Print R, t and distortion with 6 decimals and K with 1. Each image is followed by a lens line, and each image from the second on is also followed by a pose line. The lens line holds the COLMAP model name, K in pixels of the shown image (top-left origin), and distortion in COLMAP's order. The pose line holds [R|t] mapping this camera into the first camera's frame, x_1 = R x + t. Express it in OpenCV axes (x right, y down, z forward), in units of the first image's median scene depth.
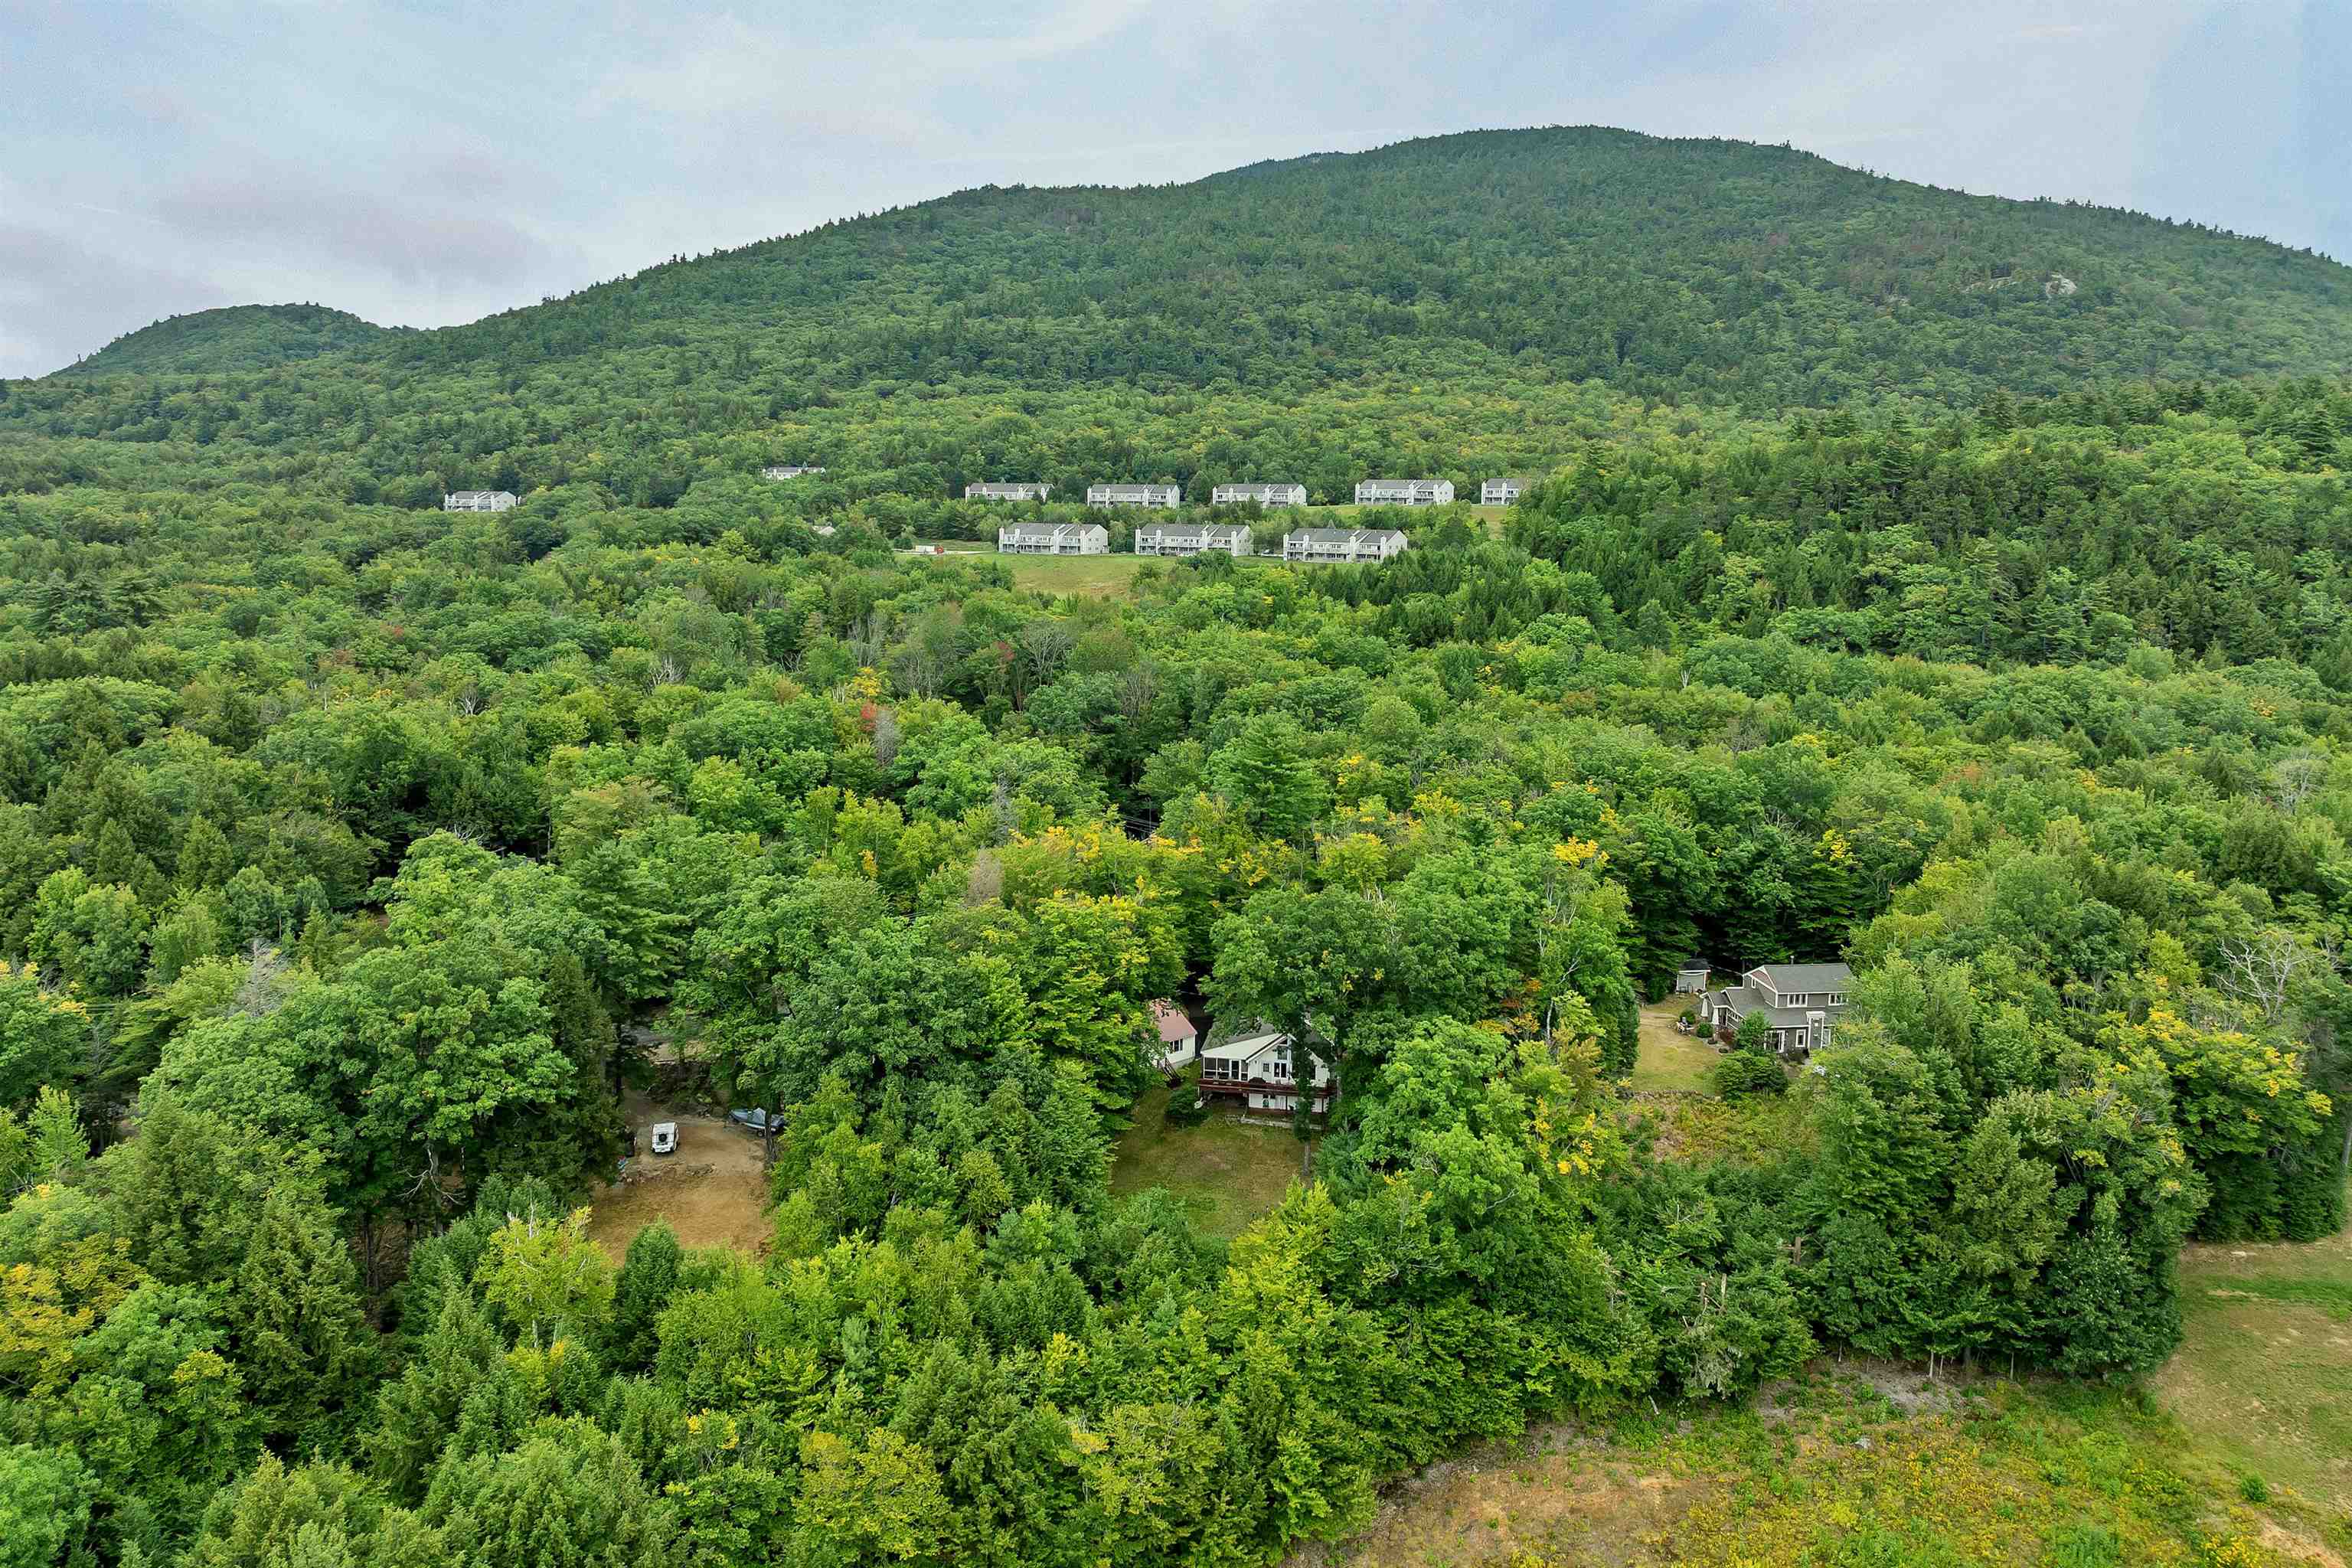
lens RADIAL K [[1688.5, 0, 1191.5], [0, 1688.5, 673.0], [0, 0, 1]] dist [-0.037933, -0.002597]
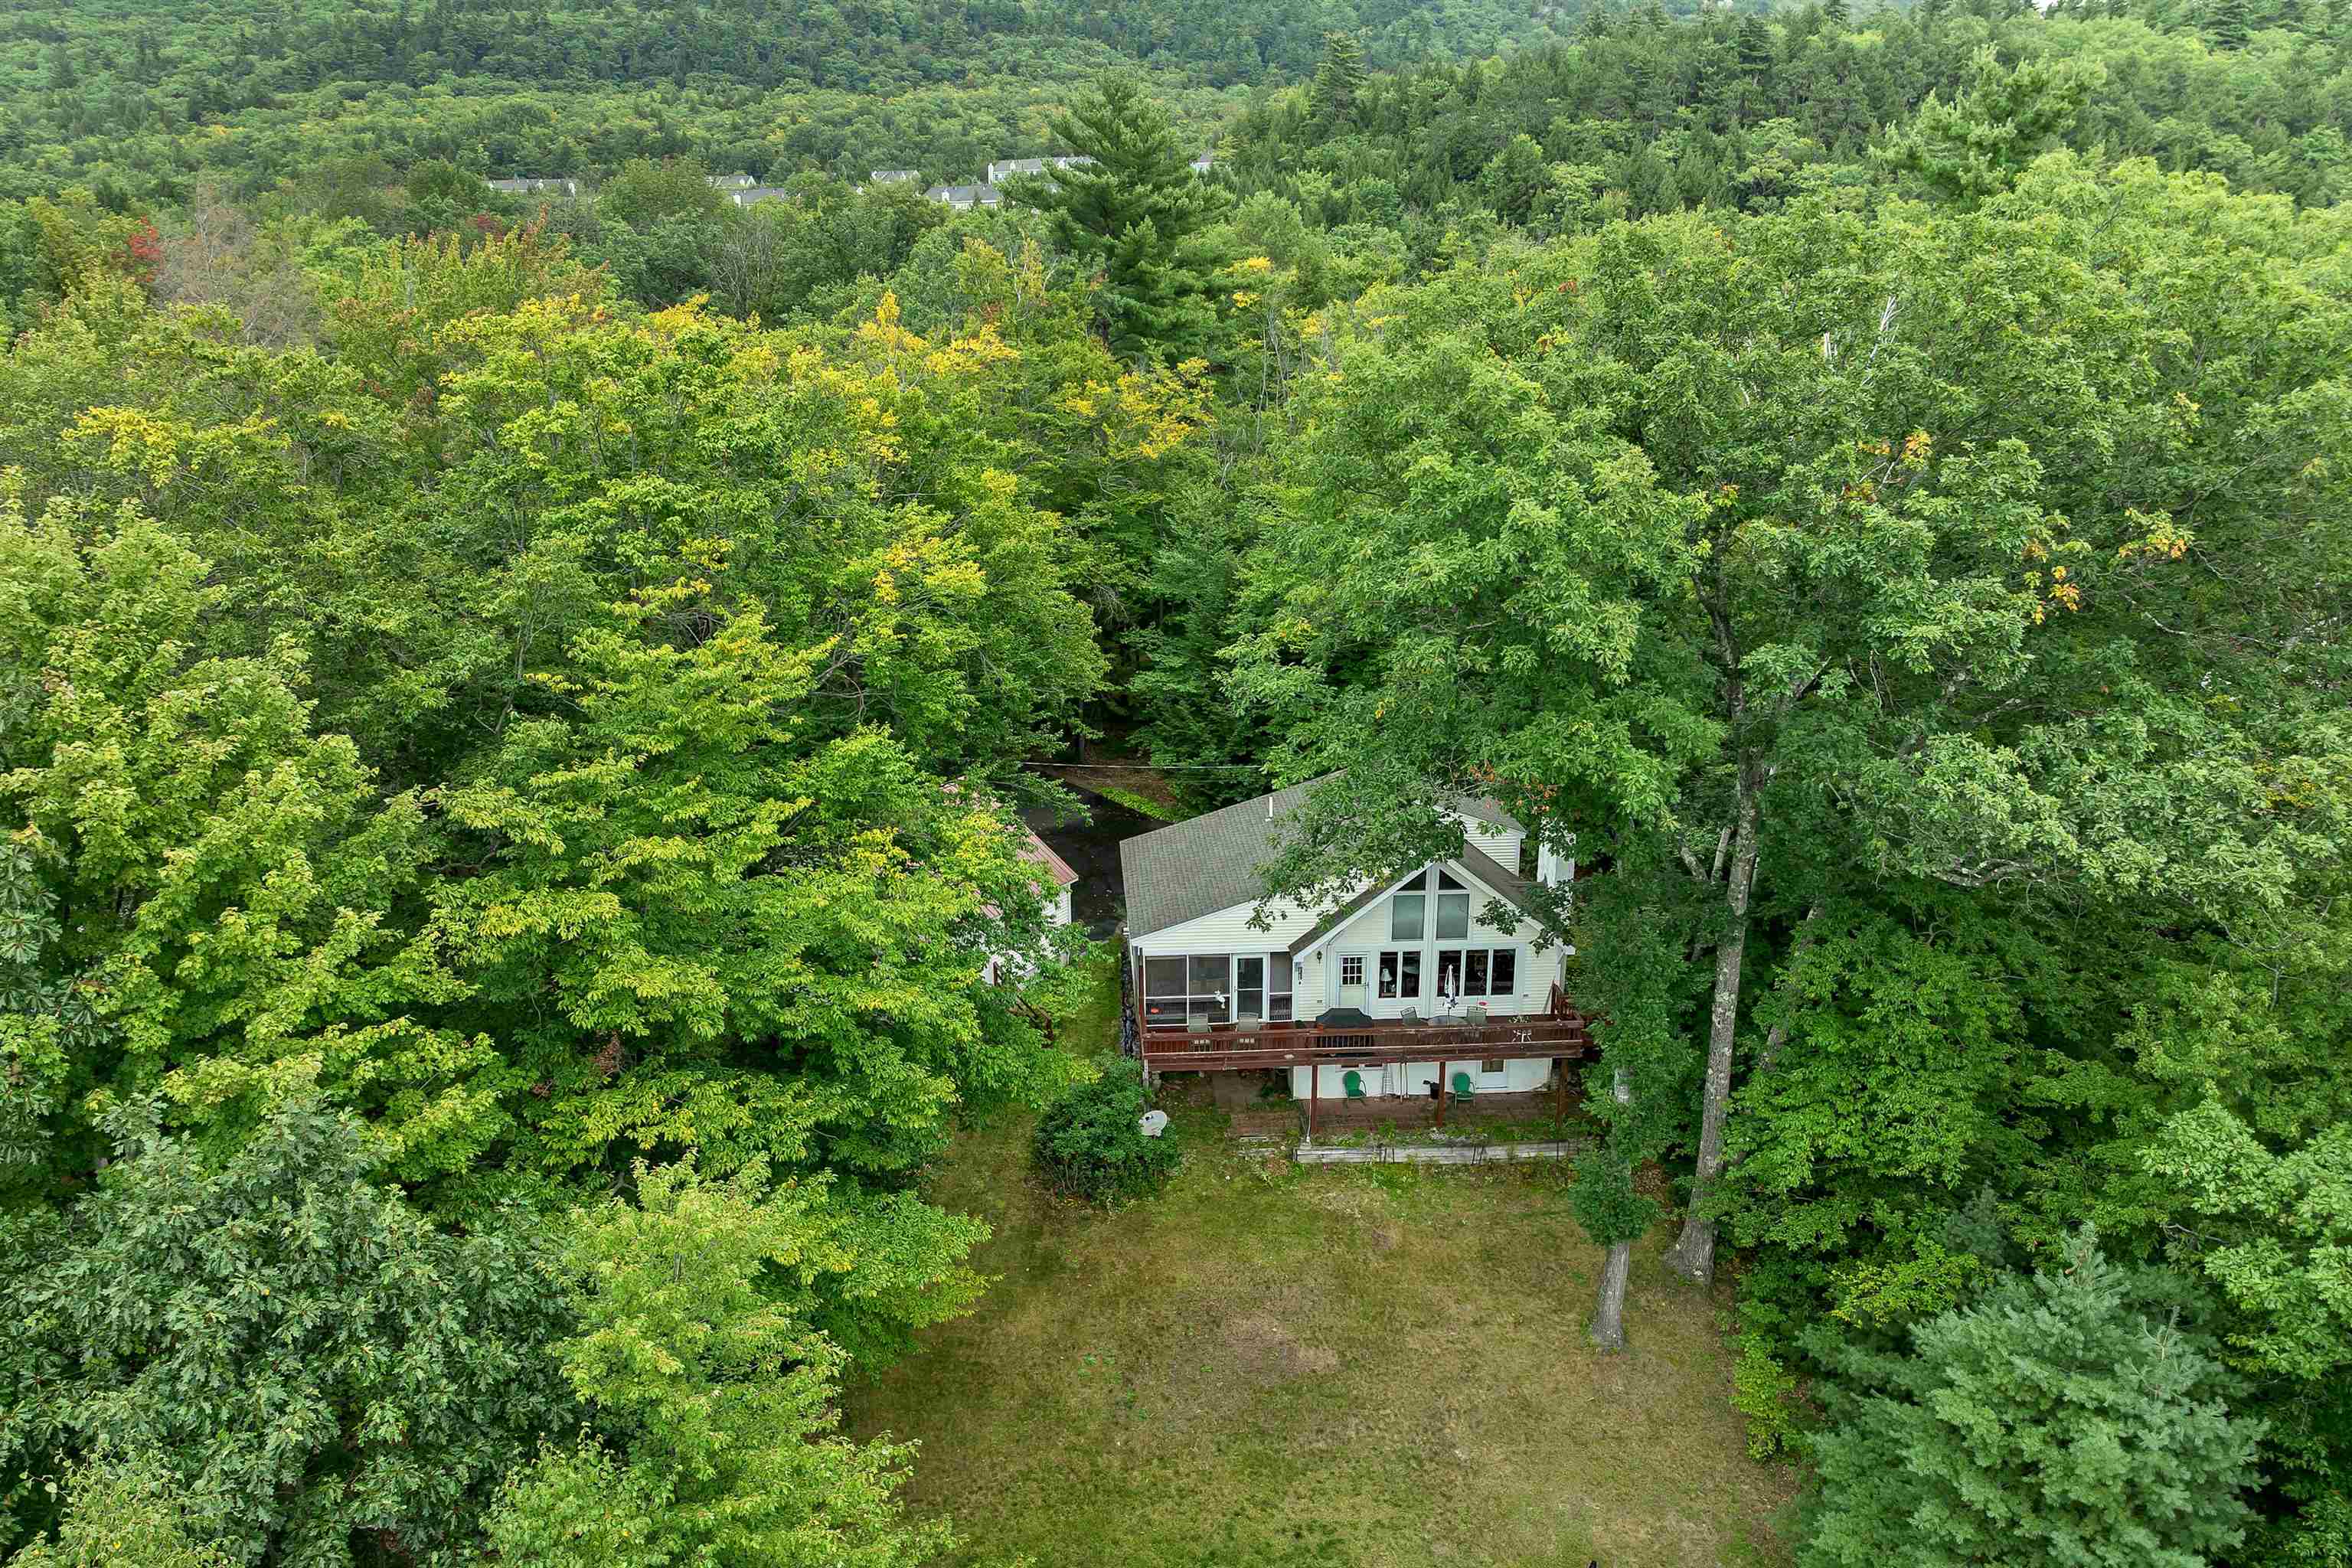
lens RADIAL K [[1688.5, 0, 1179.2], [0, 1688.5, 846.9], [0, 0, 1]] dist [-0.037933, -0.002597]
pose [[0.972328, -0.085160, 0.217547, -0.022037], [0.038774, 0.977105, 0.209196, 0.066448], [-0.230381, -0.194971, 0.953368, 0.324142]]
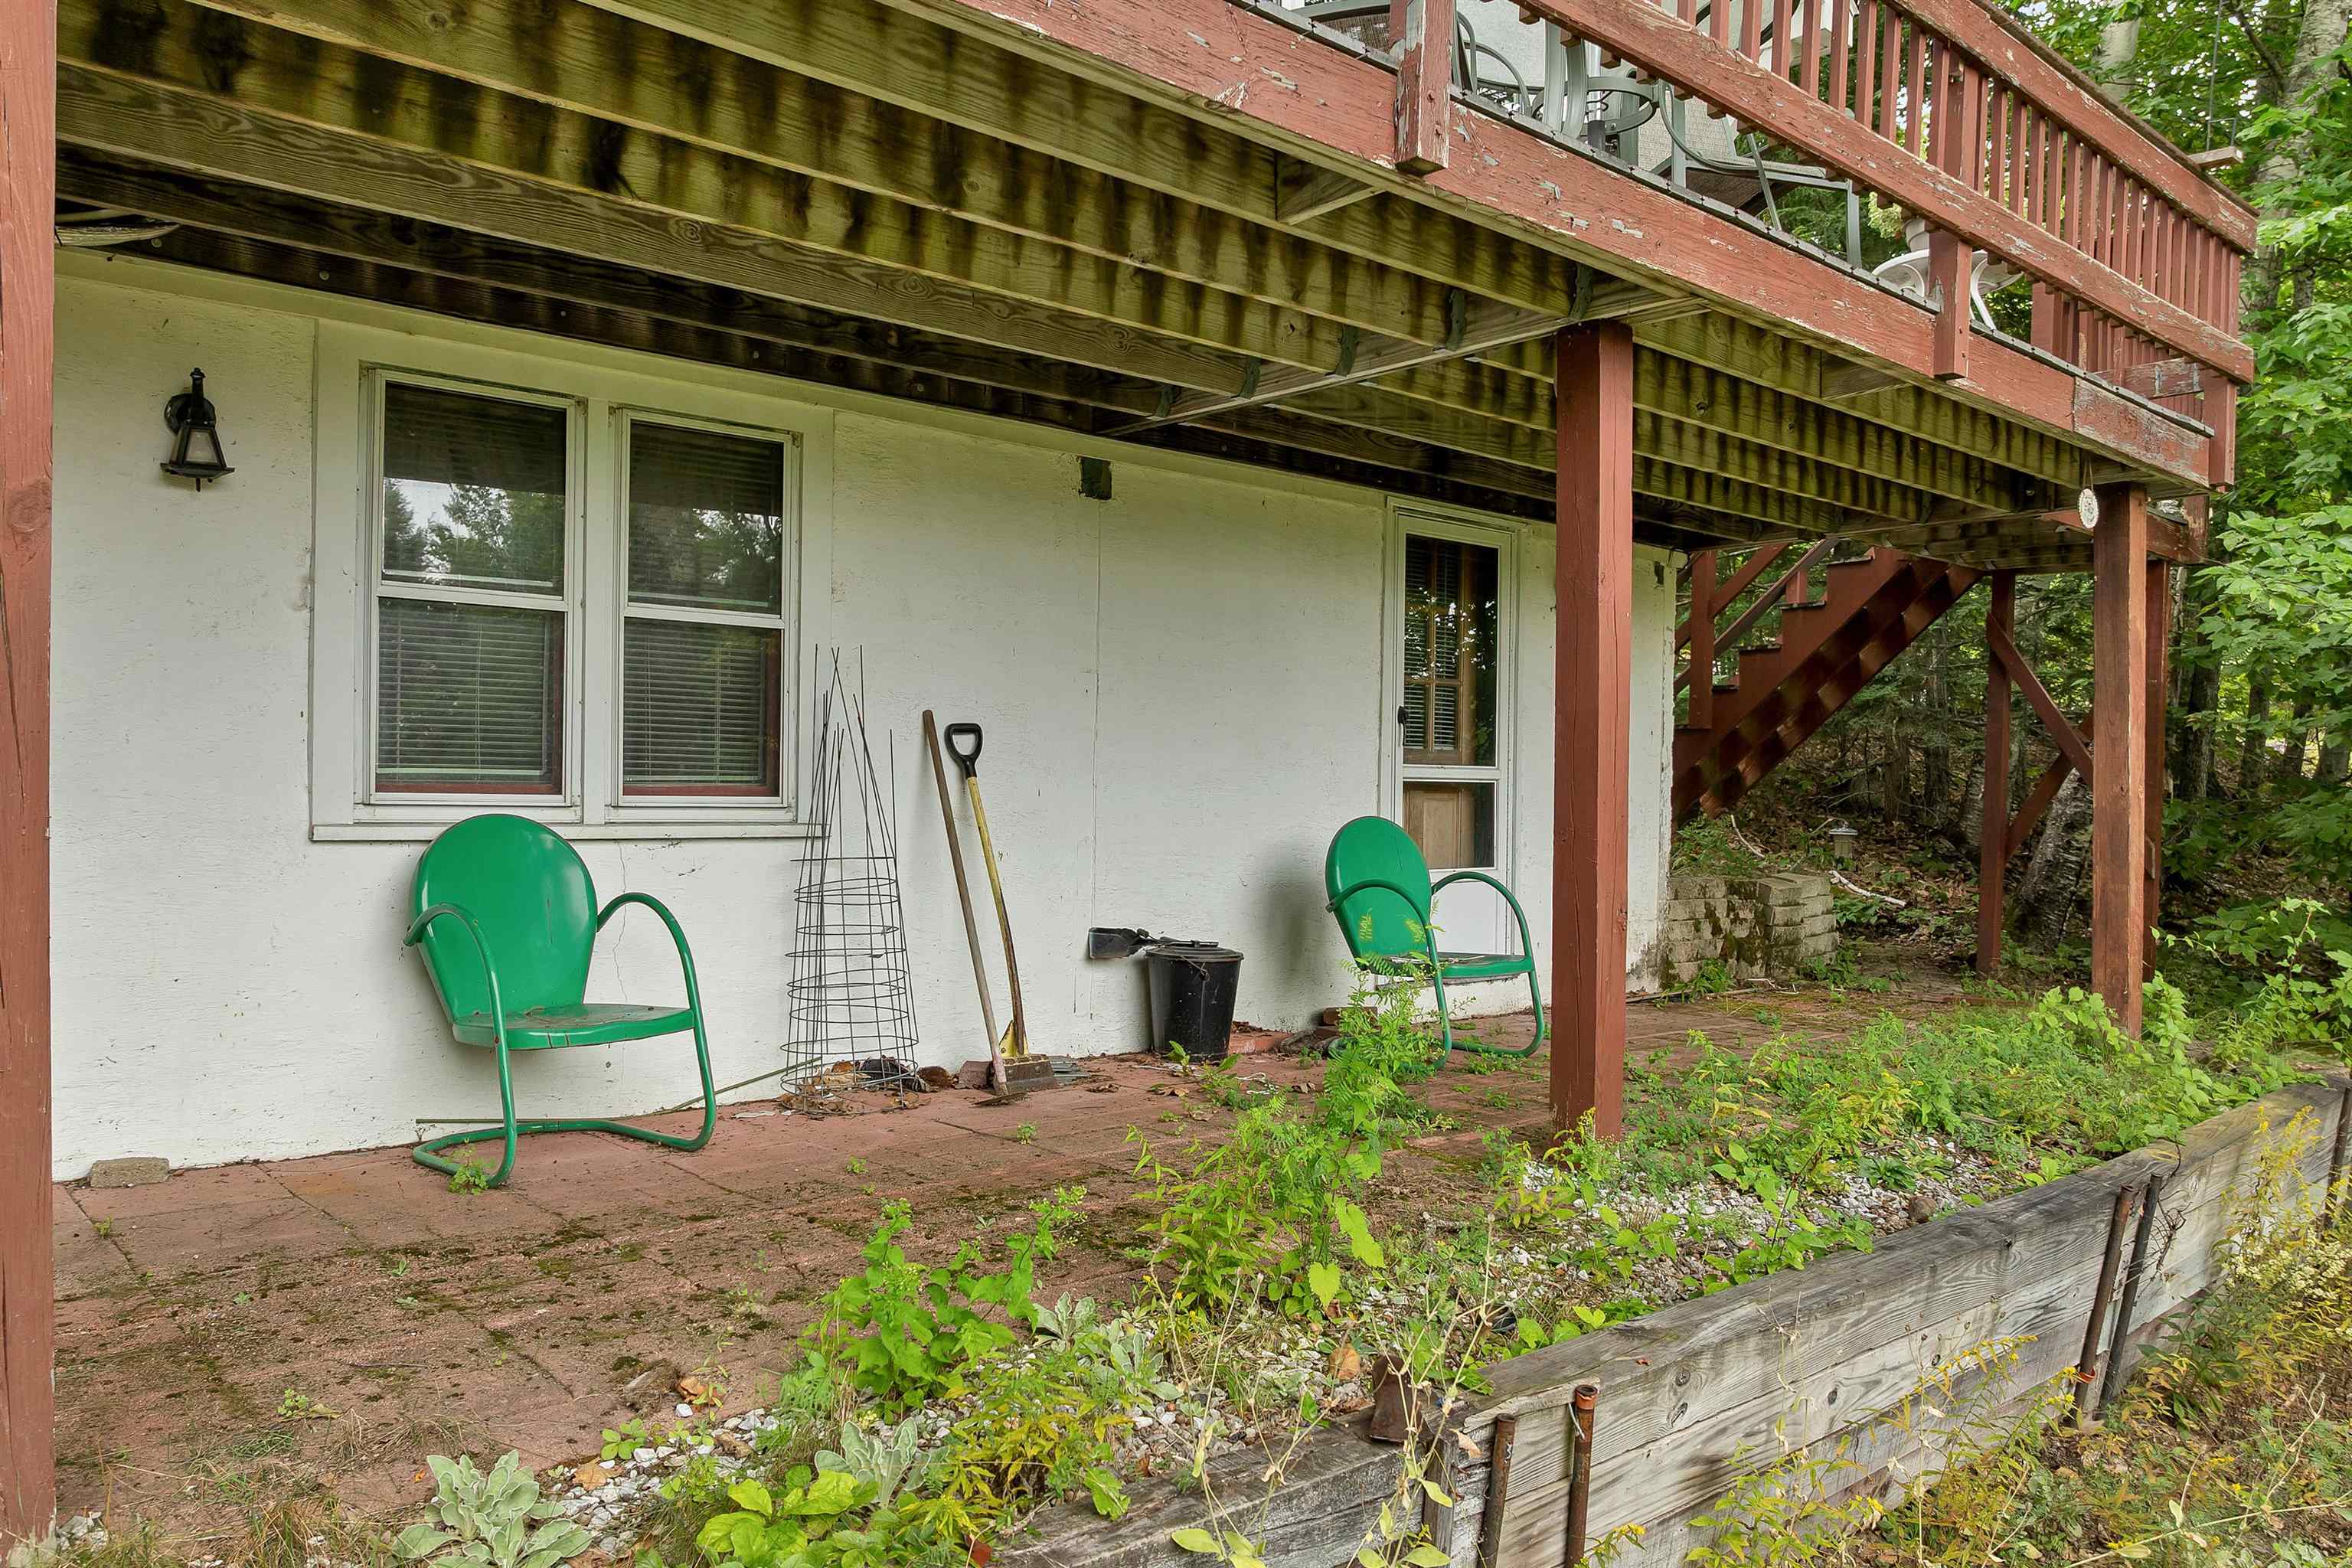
lens RADIAL K [[1688.5, 0, 1180.5], [0, 1688.5, 796.5], [0, 0, 1]] dist [-0.037933, -0.002597]
pose [[0.628648, -0.002305, 0.777687, 0.013038], [0.078348, 0.995096, -0.060383, 0.114368], [-0.773734, 0.098890, 0.625745, 0.435567]]
